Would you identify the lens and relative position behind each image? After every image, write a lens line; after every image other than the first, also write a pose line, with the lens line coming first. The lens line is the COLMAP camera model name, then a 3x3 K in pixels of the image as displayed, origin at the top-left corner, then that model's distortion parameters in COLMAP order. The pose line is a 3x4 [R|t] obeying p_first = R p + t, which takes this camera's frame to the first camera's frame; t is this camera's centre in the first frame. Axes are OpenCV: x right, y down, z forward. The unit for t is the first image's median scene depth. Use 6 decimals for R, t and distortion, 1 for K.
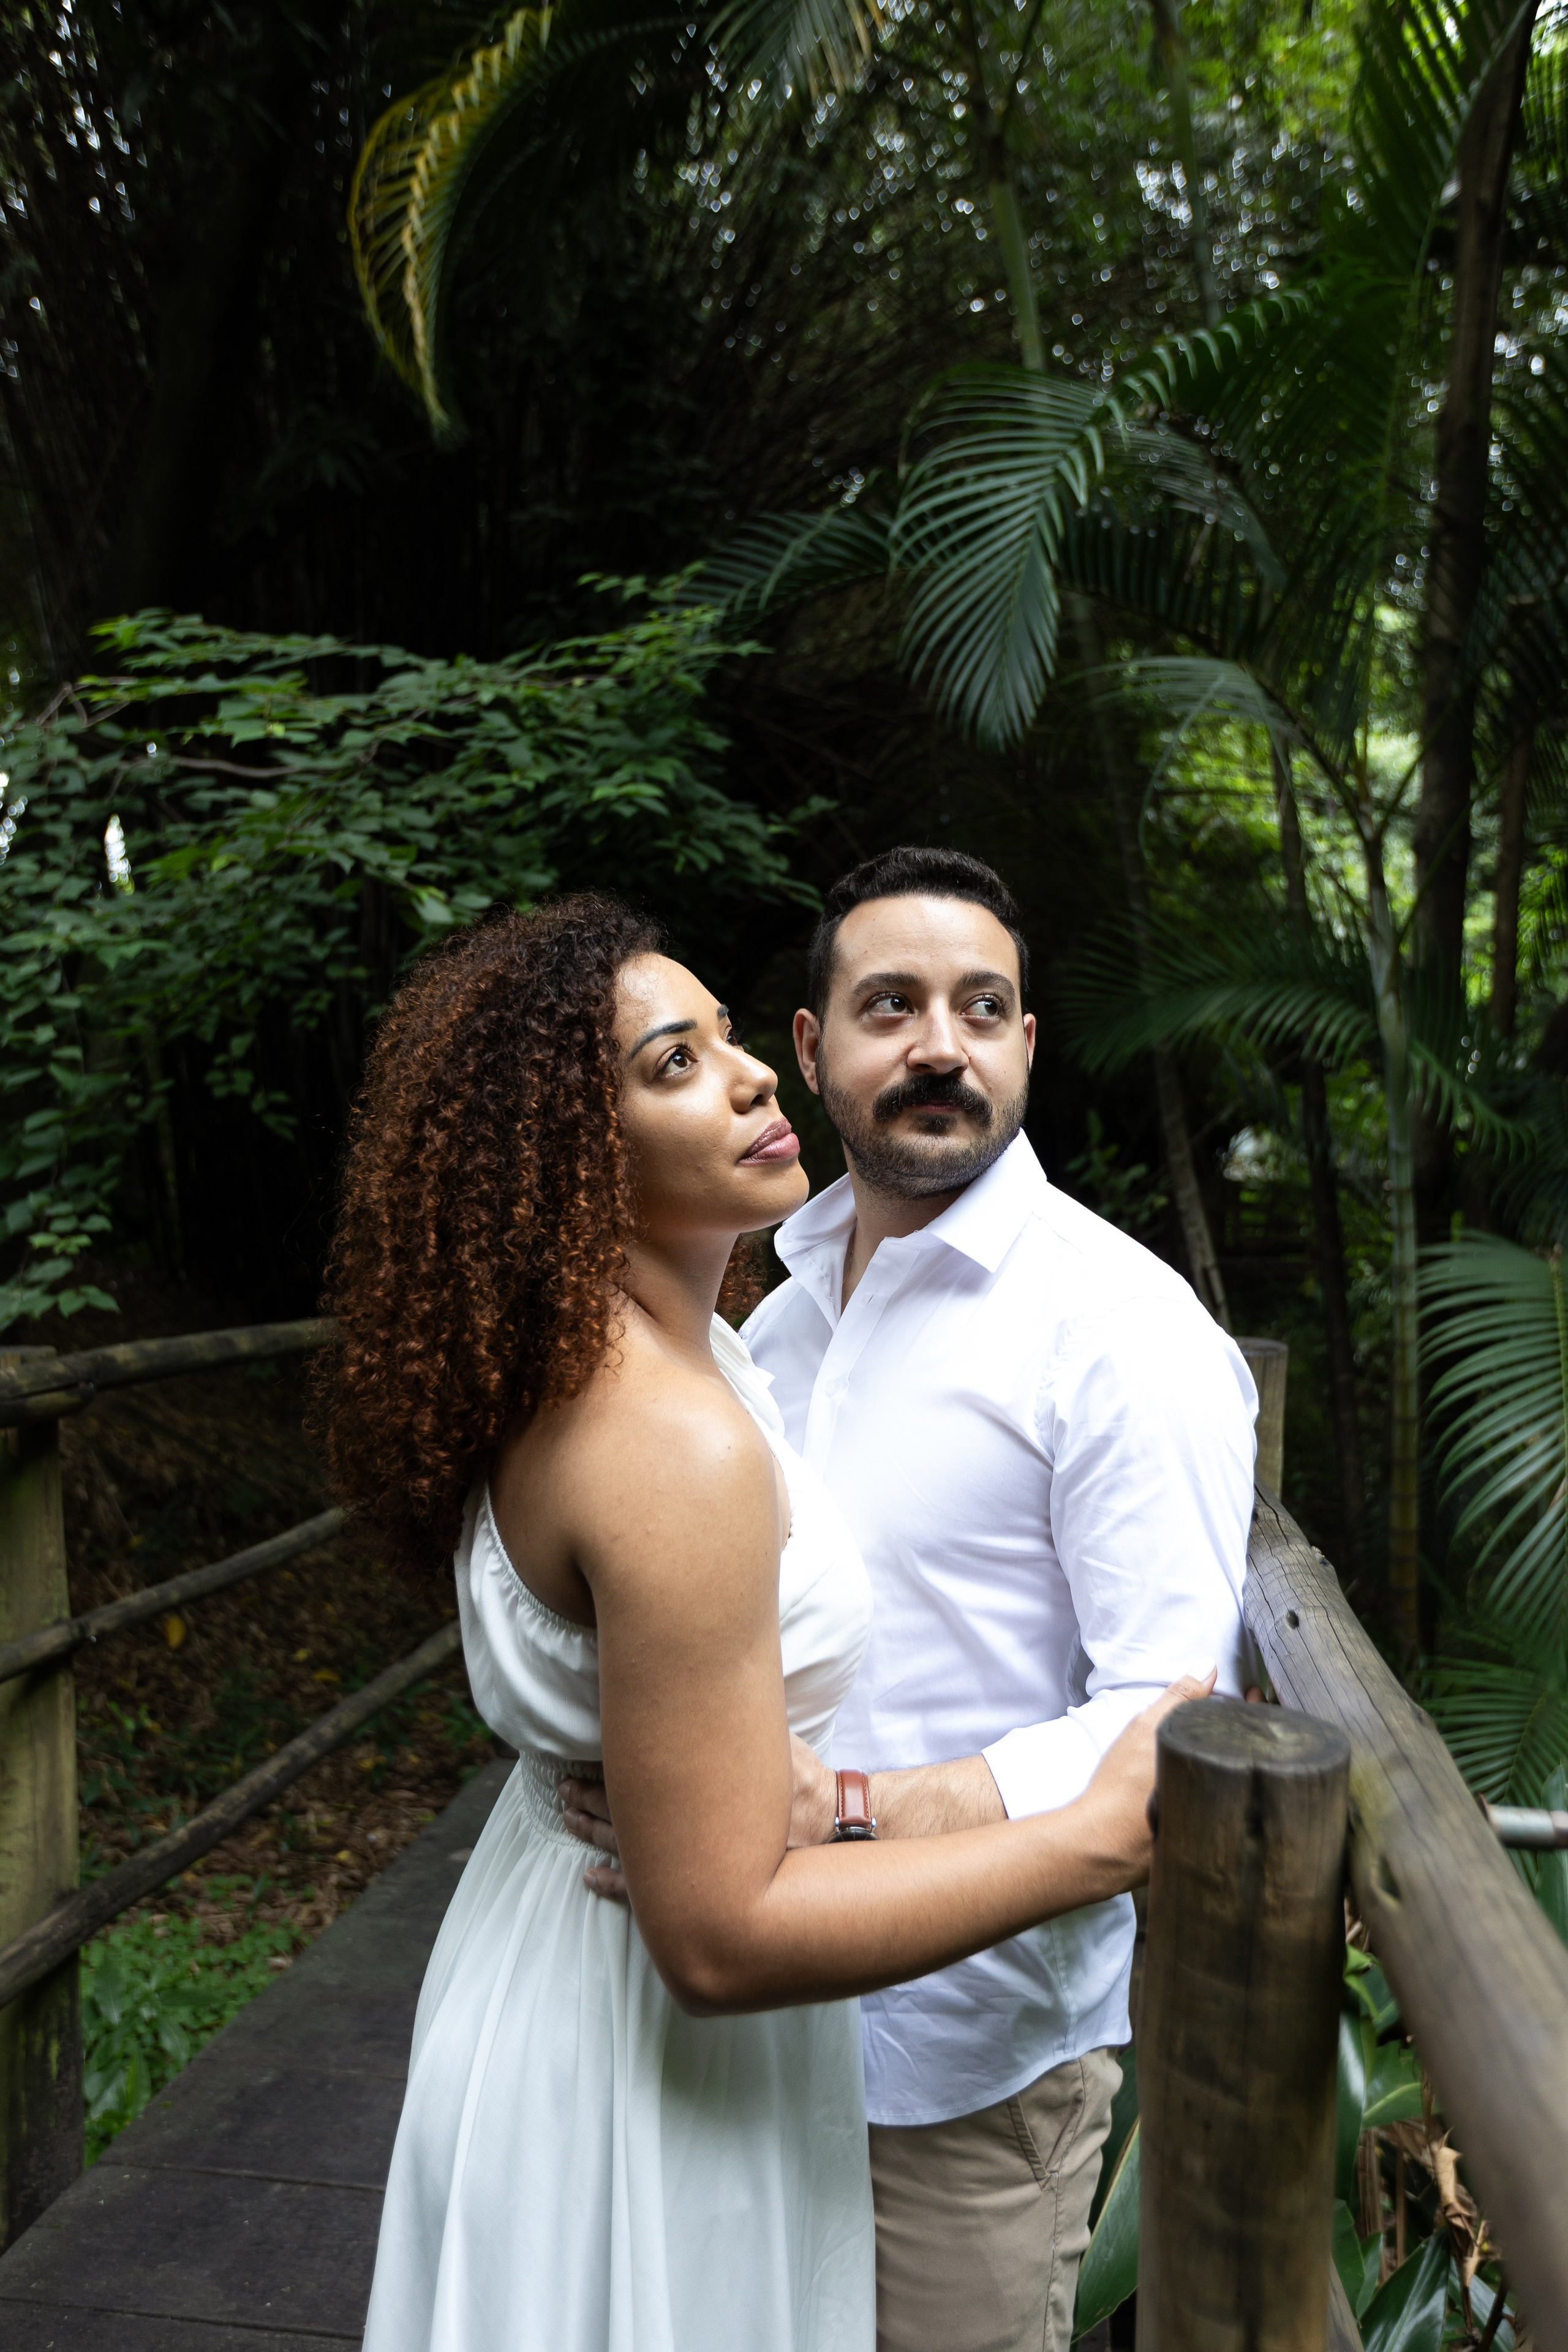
lens RADIAL K [[1807.1, 0, 784.0], [0, 1807.1, 1176.0], [0, 0, 1]] dist [-0.007815, 0.067436]
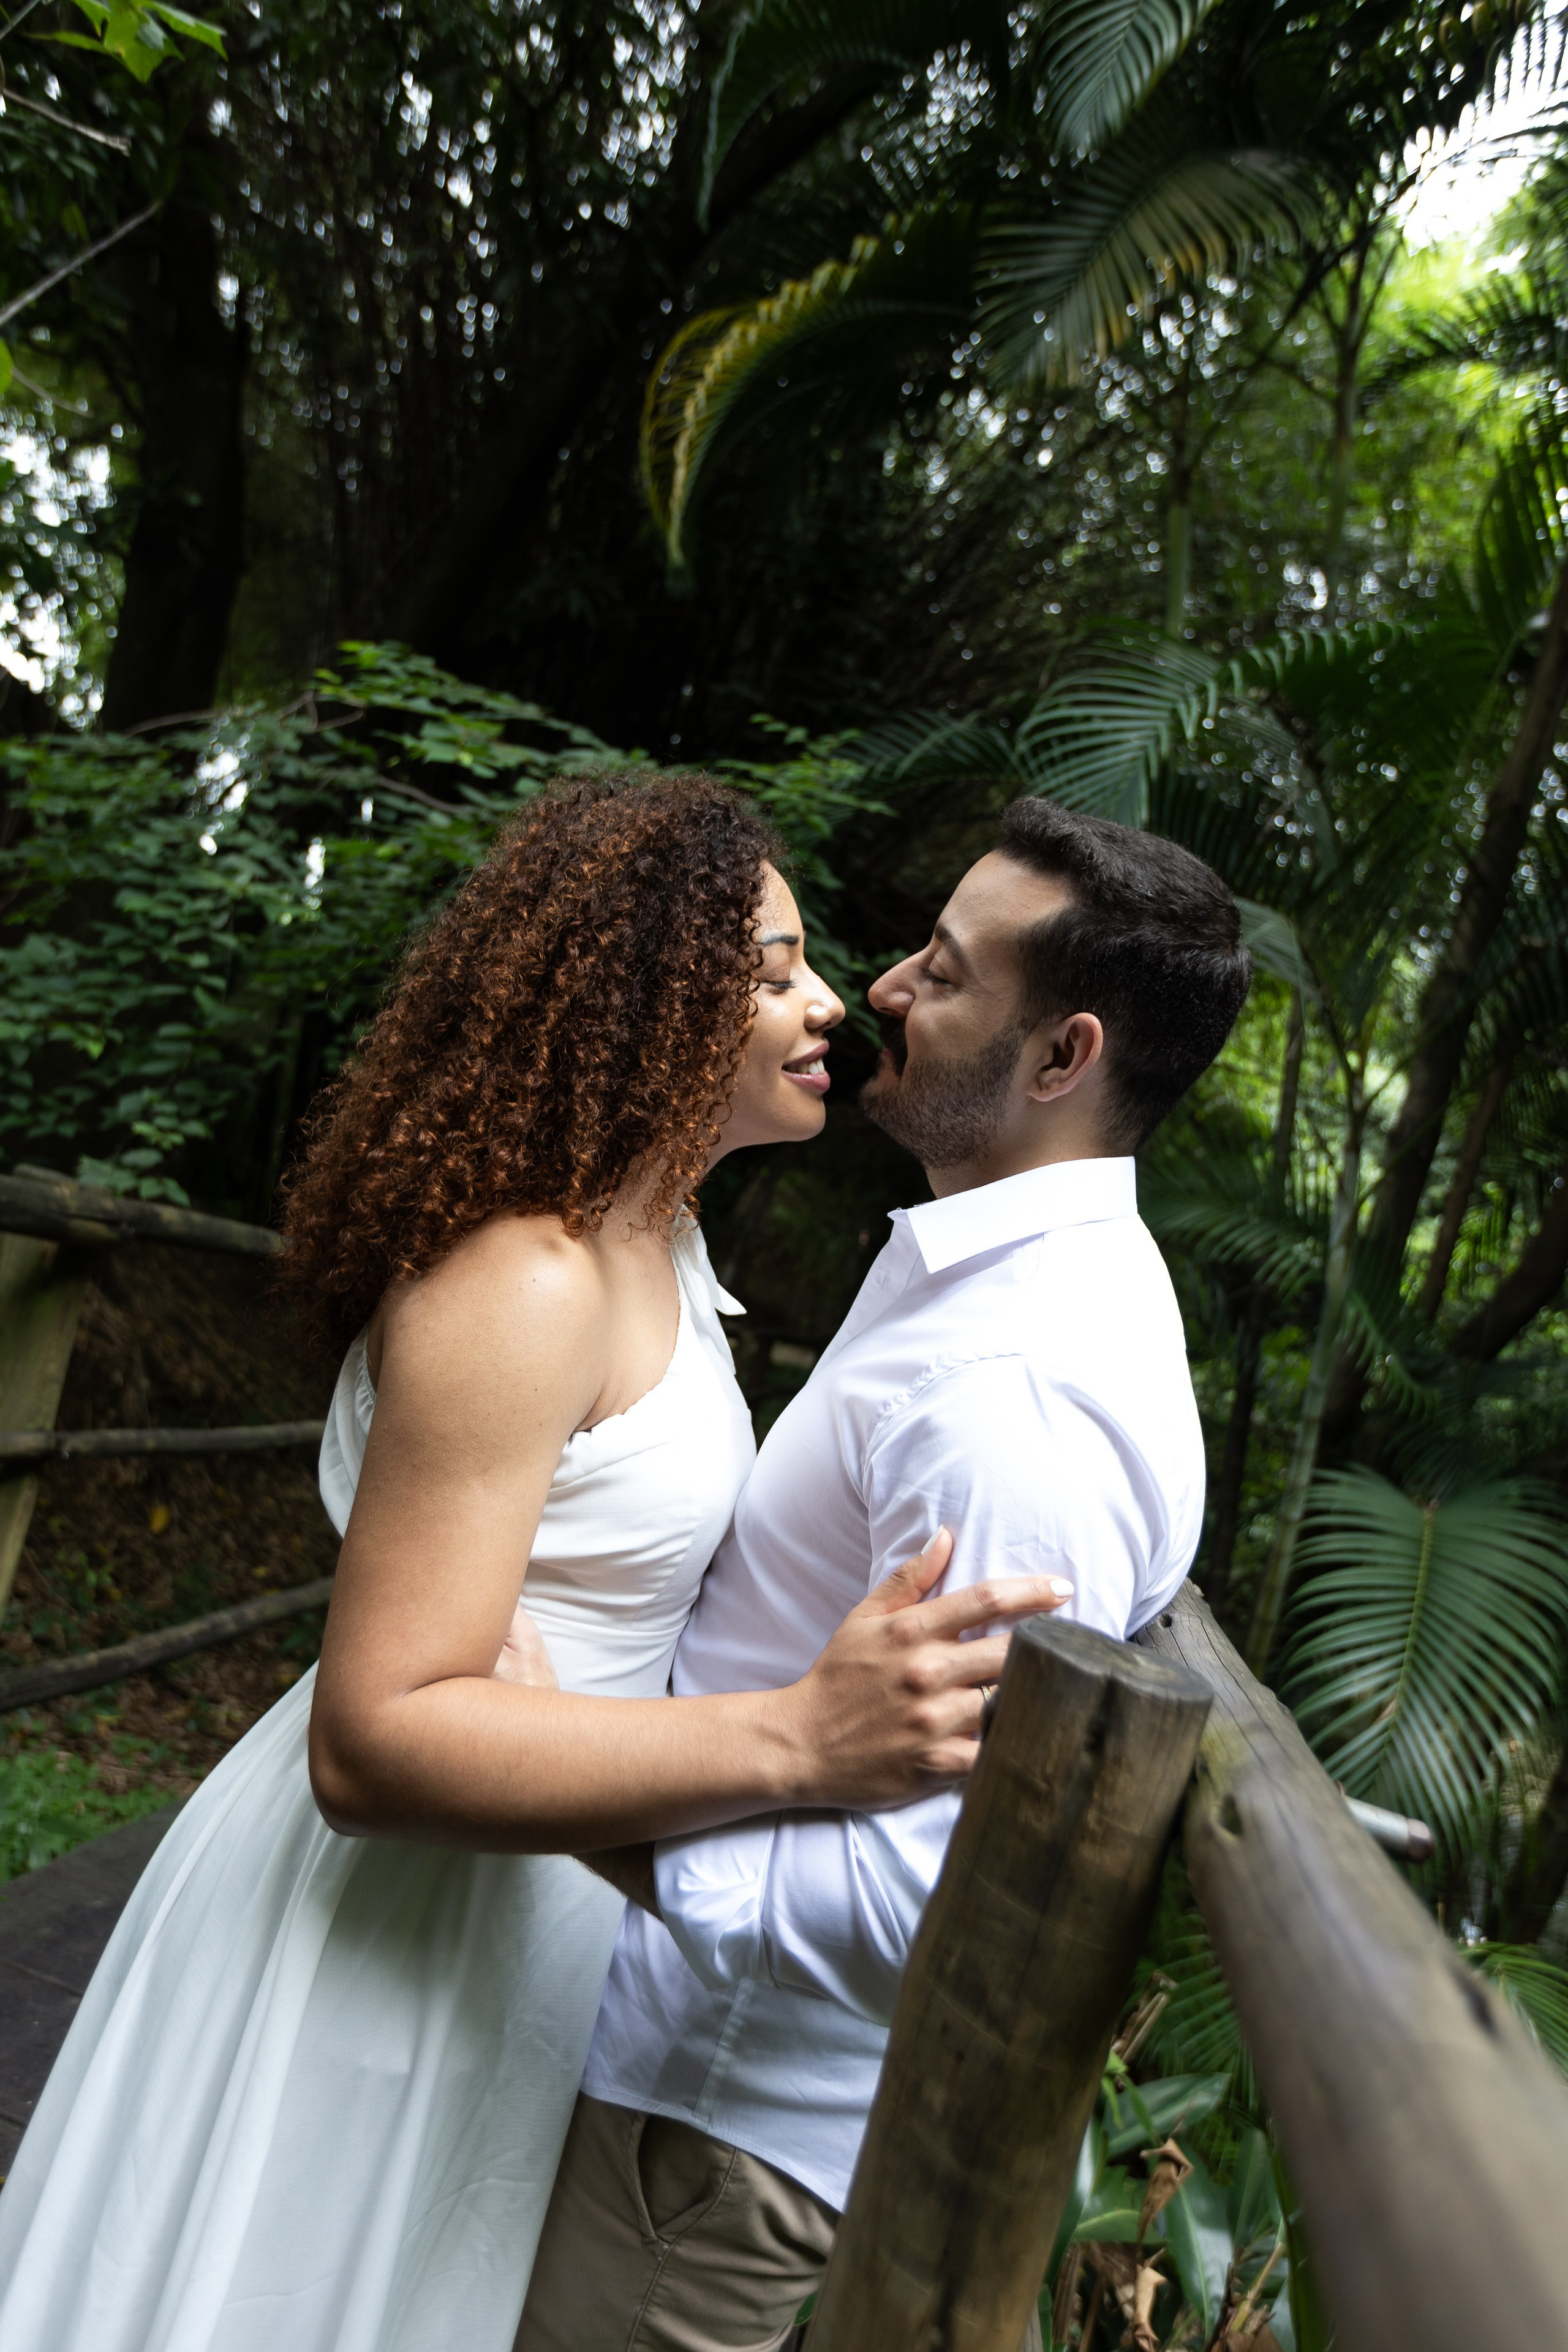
lens RADIAL K [[1535.0, 0, 784.0], [0, 1535.0, 1176.0], [0, 0, 1]] dist [-0.031951, 0.052434]
pose [[0.964175, 0.264050, -0.025398, 0.011237], [-0.265267, 0.960077, -0.088806, 0.041237], [0.000935, 0.092362, 0.995725, 0.043473]]
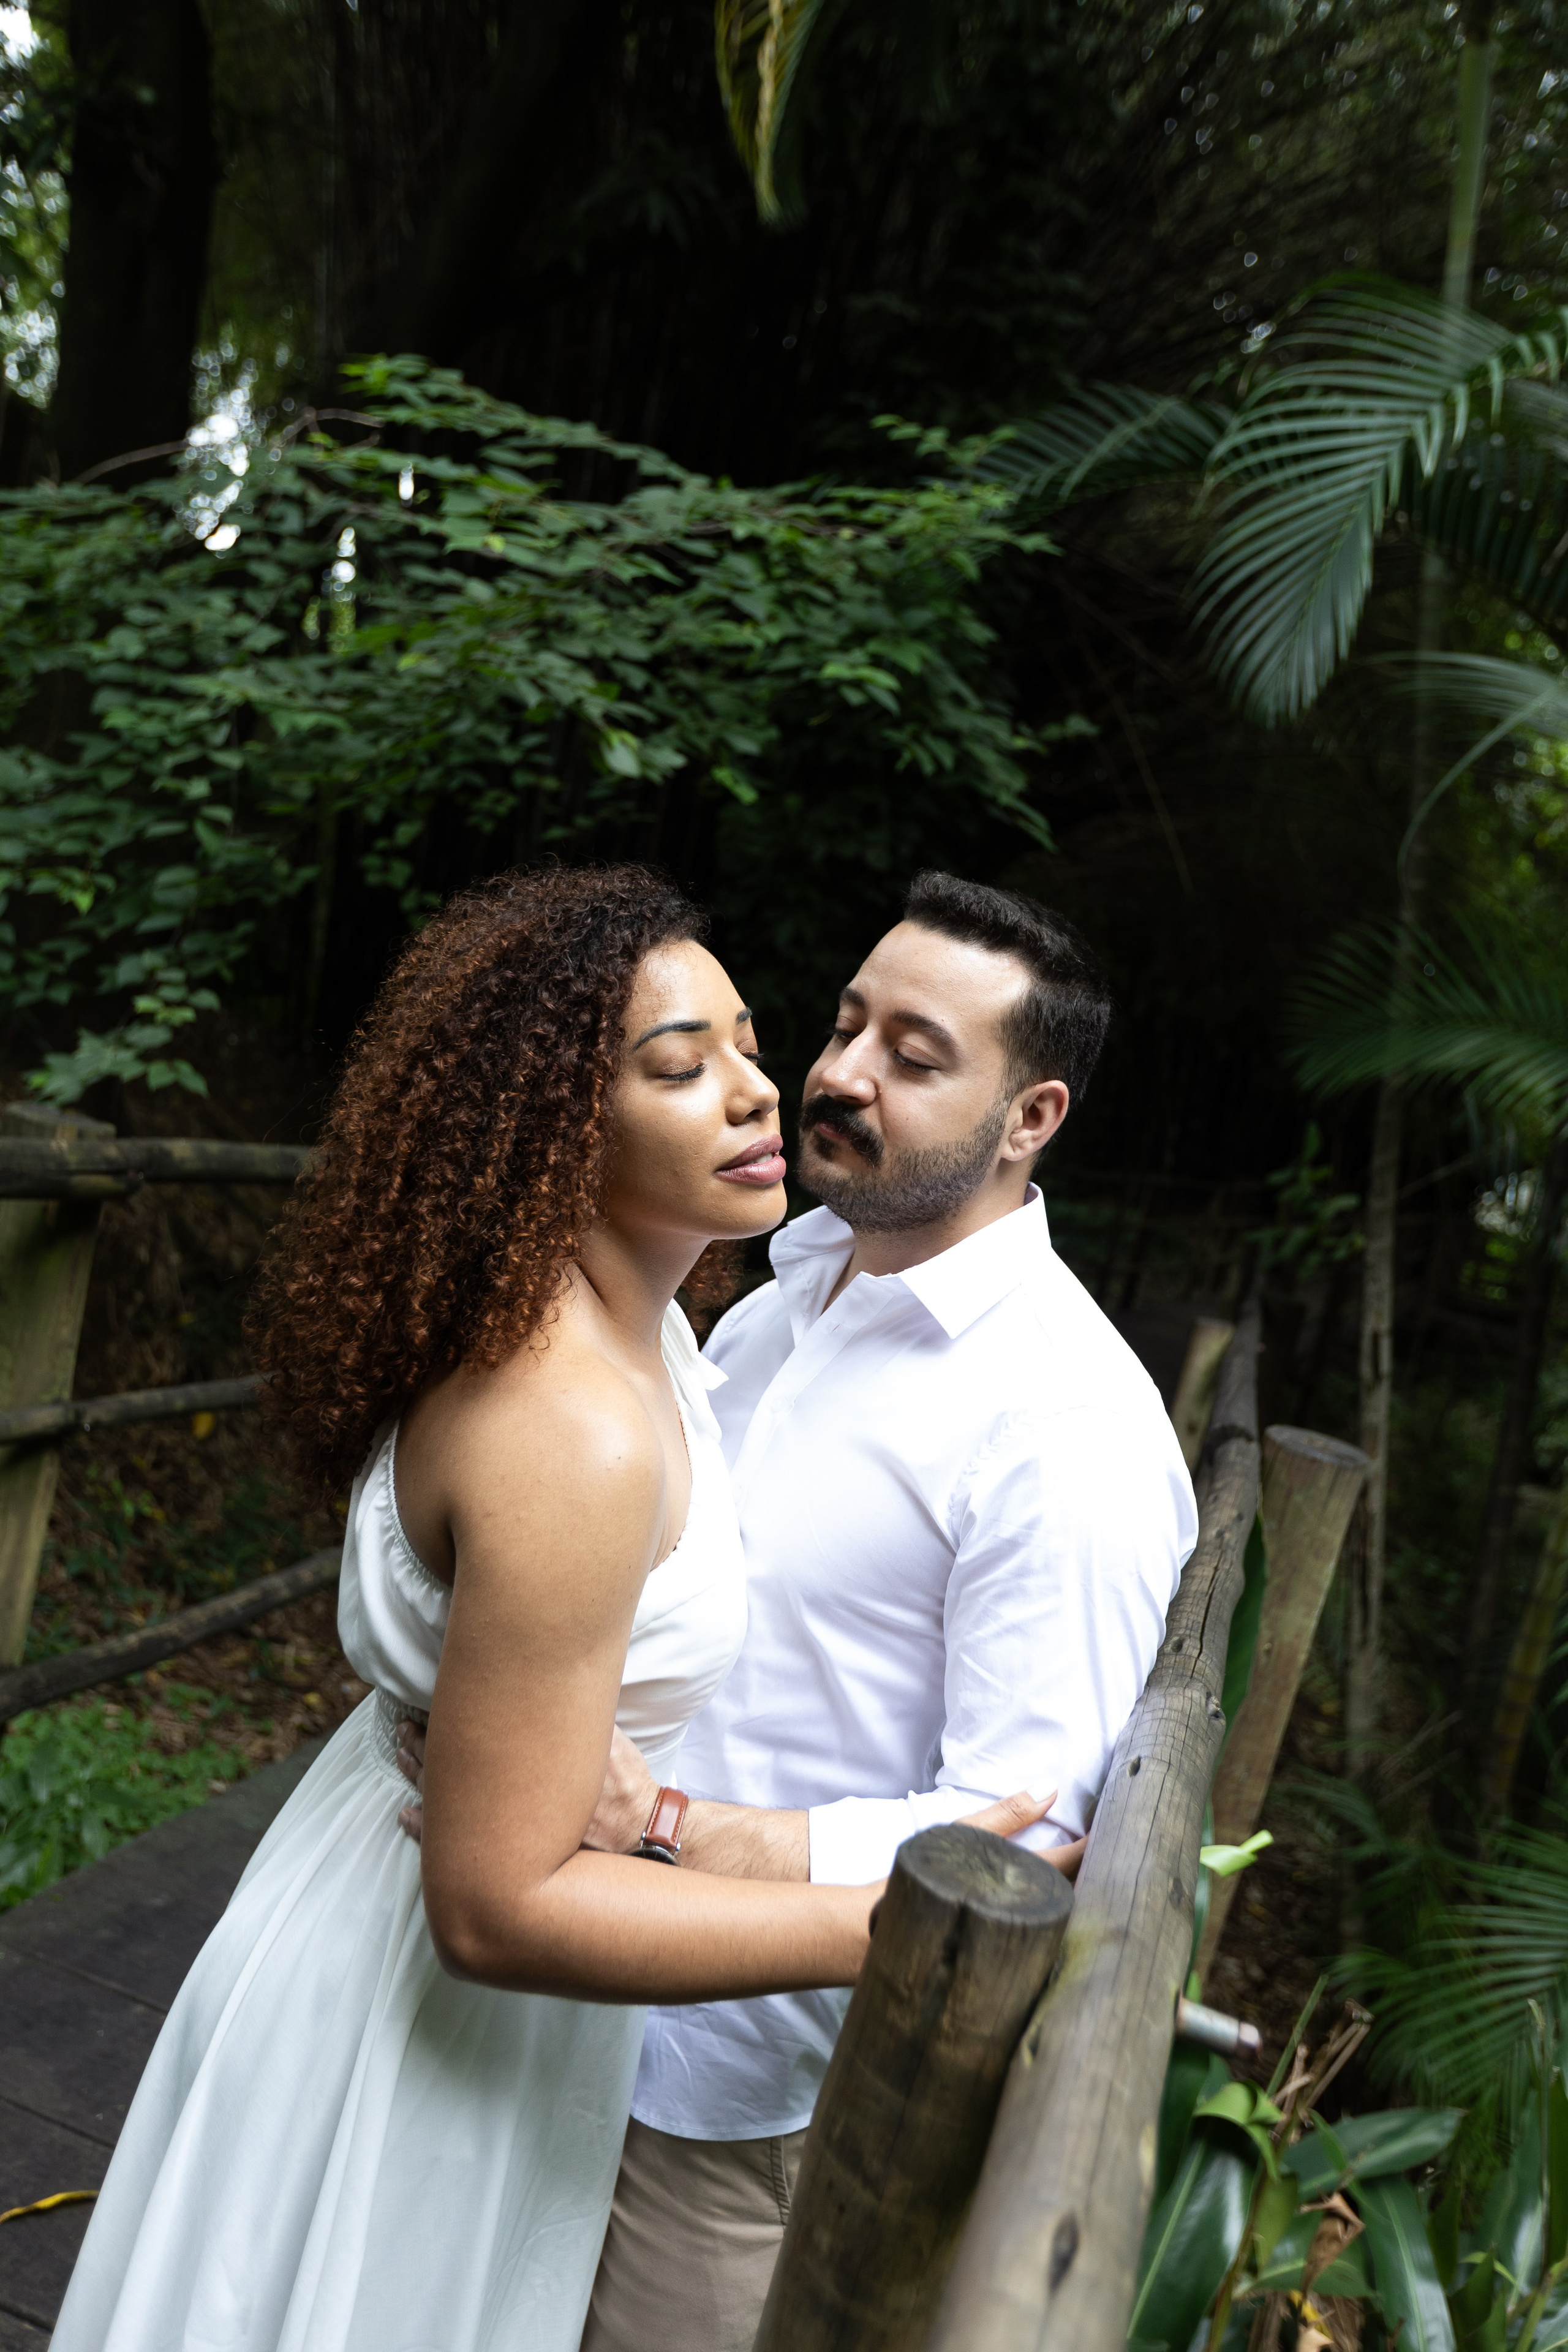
lens RADIAL K [[2054.6, 0, 784.0], [0, 2054.6, 1176.0], [0, 0, 1]] dist [-0.004136, 0.111943]
pose [[0.964292, 0.247720, -0.093675, 0.034955], [-0.241915, 0.967833, 0.069116, -0.029142], [0.107783, -0.043987, 0.993201, -0.037763]]
